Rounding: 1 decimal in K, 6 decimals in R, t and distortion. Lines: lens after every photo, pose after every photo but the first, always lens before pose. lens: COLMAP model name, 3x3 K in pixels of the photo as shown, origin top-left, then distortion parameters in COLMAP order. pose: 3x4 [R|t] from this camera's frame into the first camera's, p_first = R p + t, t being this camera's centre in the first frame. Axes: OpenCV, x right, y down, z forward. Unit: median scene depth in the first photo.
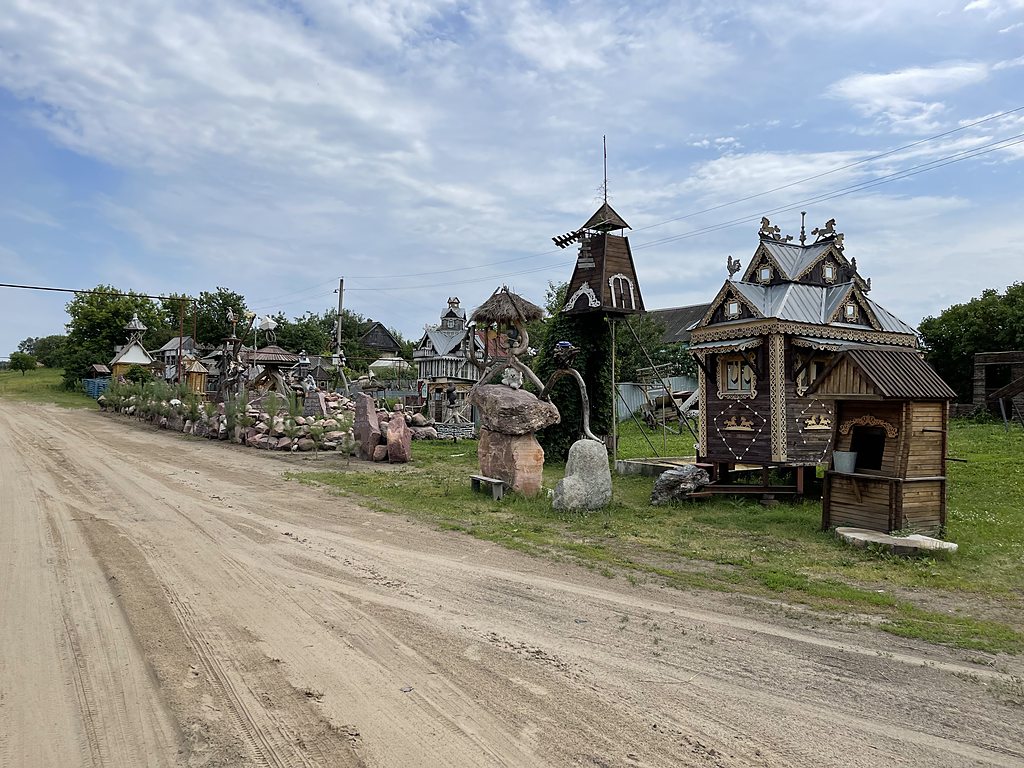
lens RADIAL K [[759.1, 0, 504.4], [0, 759.1, 387.5], [0, 0, 1]] dist [0.099299, -0.136692]
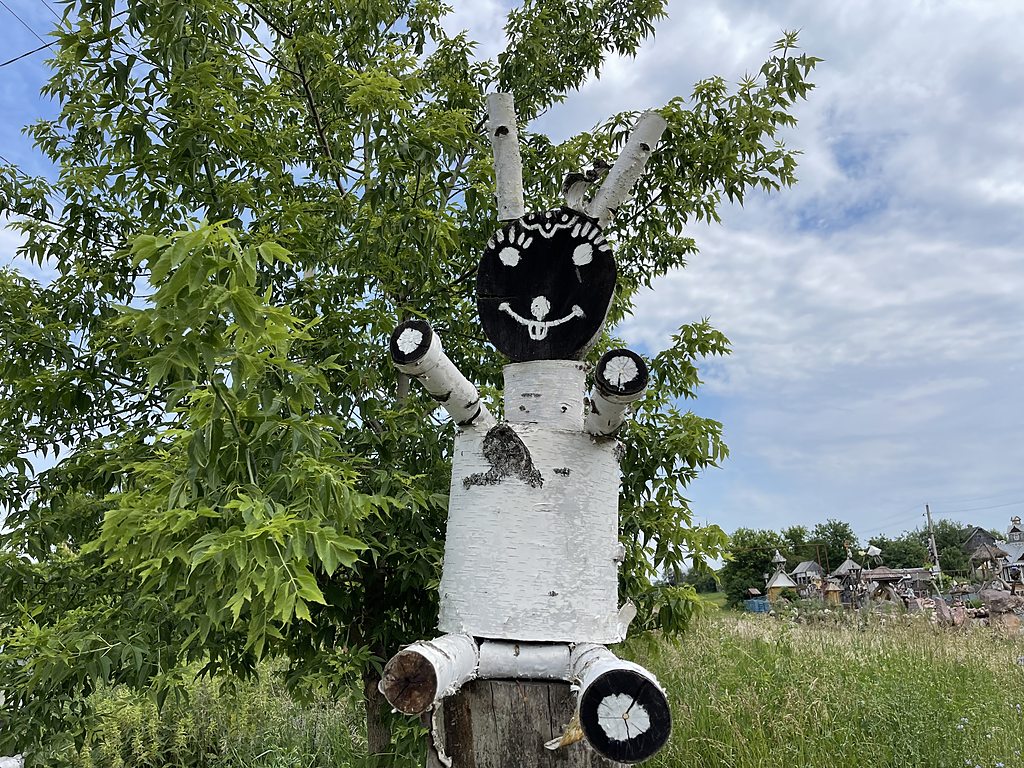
lens RADIAL K [[759.1, 0, 504.4], [0, 759.1, 387.5], [0, 0, 1]] dist [0.099299, -0.136692]
pose [[0.732667, -0.246664, -0.634315, 0.127866], [0.068032, 0.953887, -0.292354, -0.000784], [0.677178, 0.171044, 0.715663, -0.401825]]
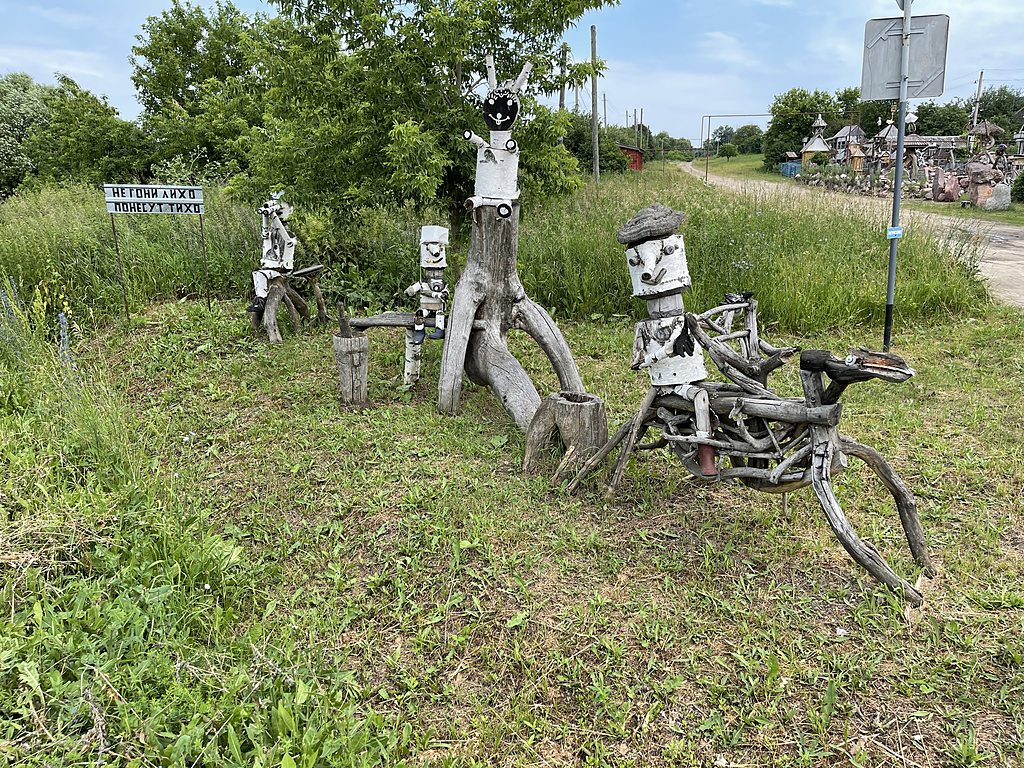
lens RADIAL K [[767.8, 0, 514.1], [0, 767.8, 375.5], [0, 0, 1]] dist [0.110662, -0.158079]
pose [[0.703960, 0.150670, -0.694074, 0.194335], [0.035324, 0.968602, 0.246093, -0.002671], [0.709360, -0.197757, 0.676535, -0.461002]]
